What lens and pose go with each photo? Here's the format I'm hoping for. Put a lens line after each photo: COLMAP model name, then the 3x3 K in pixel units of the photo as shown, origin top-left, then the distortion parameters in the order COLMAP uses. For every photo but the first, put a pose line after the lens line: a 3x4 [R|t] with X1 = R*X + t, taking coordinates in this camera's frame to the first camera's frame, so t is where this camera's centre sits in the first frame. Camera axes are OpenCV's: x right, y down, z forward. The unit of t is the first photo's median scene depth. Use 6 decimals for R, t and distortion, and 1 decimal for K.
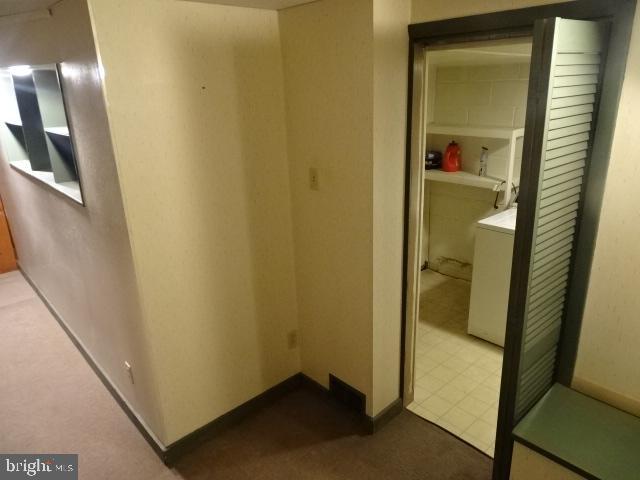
lens RADIAL K [[454.9, 0, 319.6], [0, 454.9, 240.1], [0, 0, 1]] dist [0.005078, -0.003657]
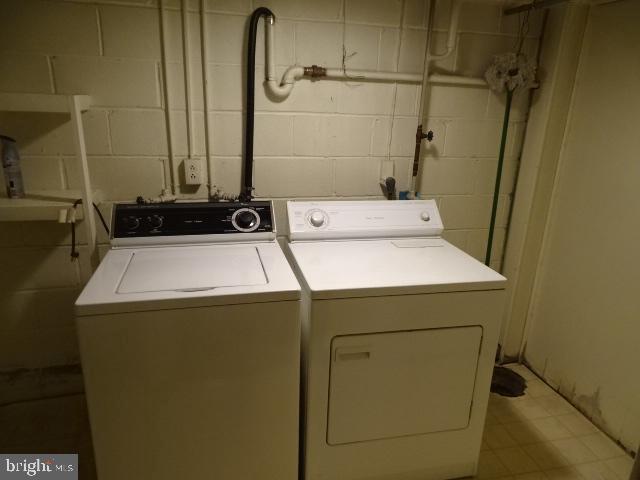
lens RADIAL K [[454.9, 0, 320.1], [0, 454.9, 243.0], [0, 0, 1]] dist [0.005078, -0.003657]
pose [[0.451474, -0.227758, 0.862727, 0.080966], [0.236181, 0.962892, 0.130605, -0.082792], [-0.860459, 0.144795, 0.488512, 0.510609]]
